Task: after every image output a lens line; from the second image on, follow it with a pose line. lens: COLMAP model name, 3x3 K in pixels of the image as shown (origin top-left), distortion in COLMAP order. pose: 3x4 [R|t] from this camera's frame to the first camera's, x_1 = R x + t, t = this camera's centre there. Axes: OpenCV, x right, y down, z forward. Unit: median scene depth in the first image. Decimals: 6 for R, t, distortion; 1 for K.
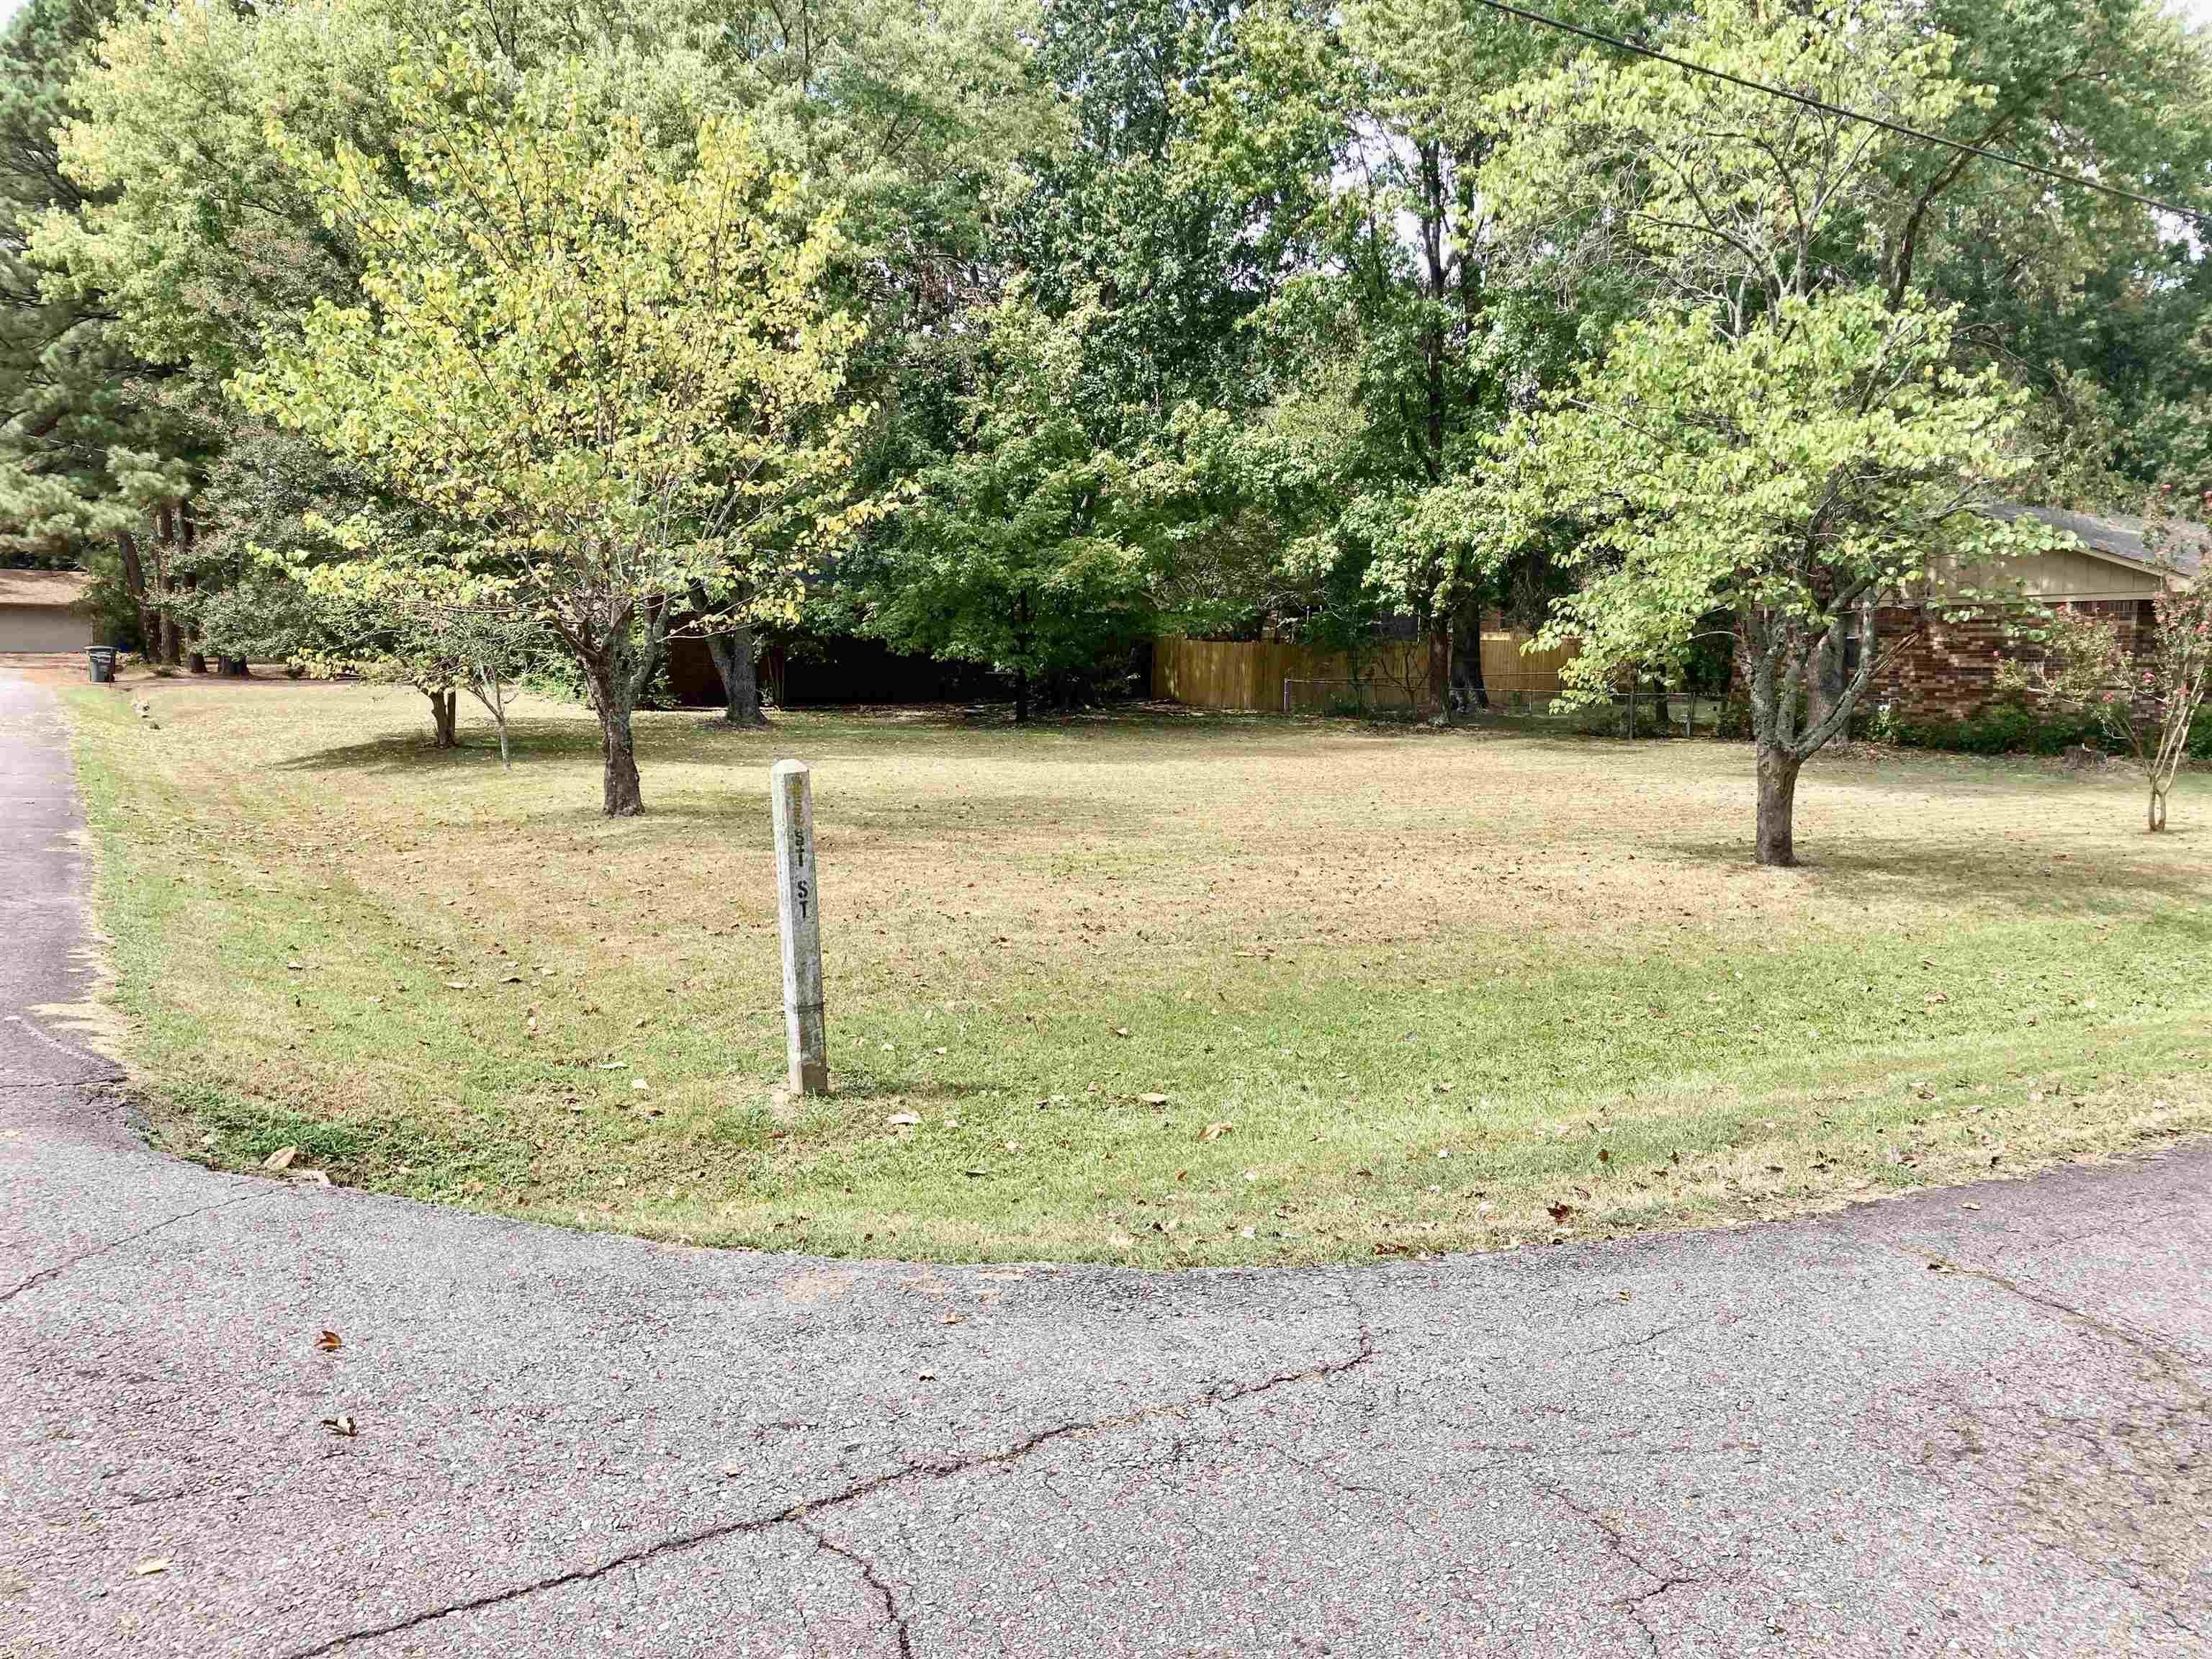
lens RADIAL K [[2005.0, 0, 1110.8], [0, 2005.0, 819.7], [0, 0, 1]] dist [0.088123, -0.237254]
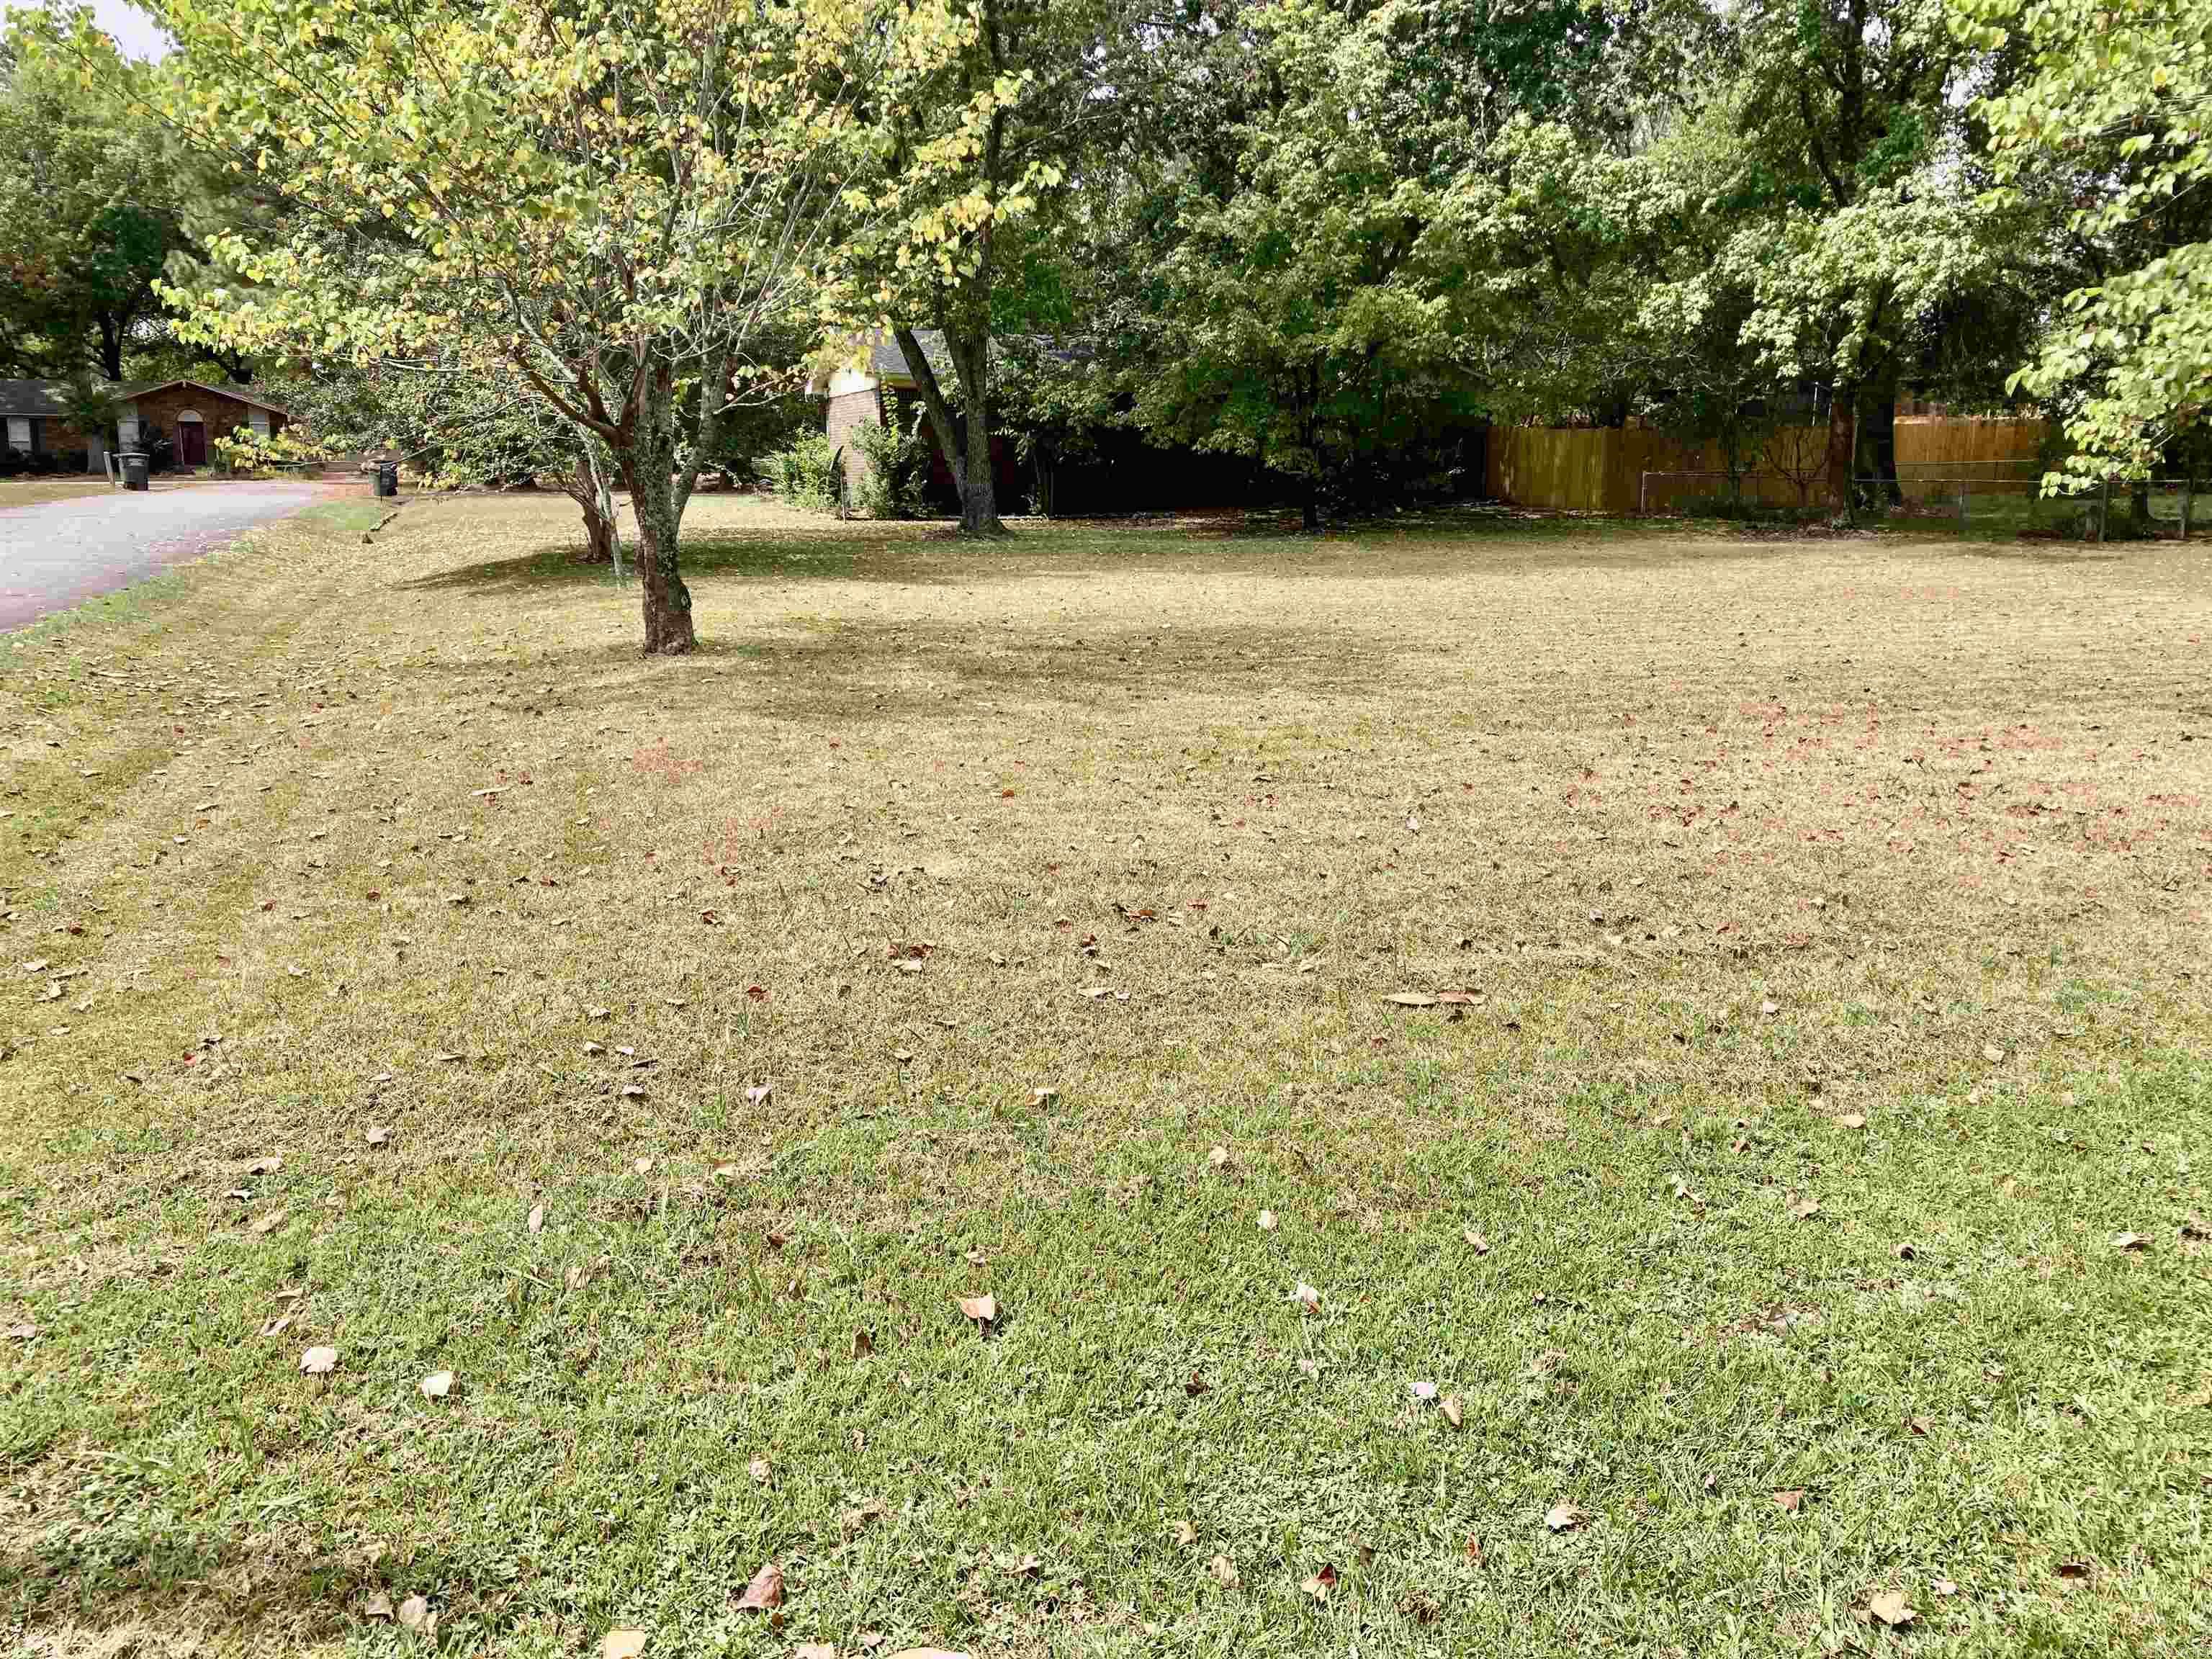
lens RADIAL K [[2005.0, 0, 1110.8], [0, 2005.0, 819.7], [0, 0, 1]] dist [0.088123, -0.237254]
pose [[0.984323, 0.017613, -0.175495, 0.025379], [-0.001210, 0.995652, 0.093140, -0.006027], [0.176372, -0.091467, 0.980065, 0.172797]]
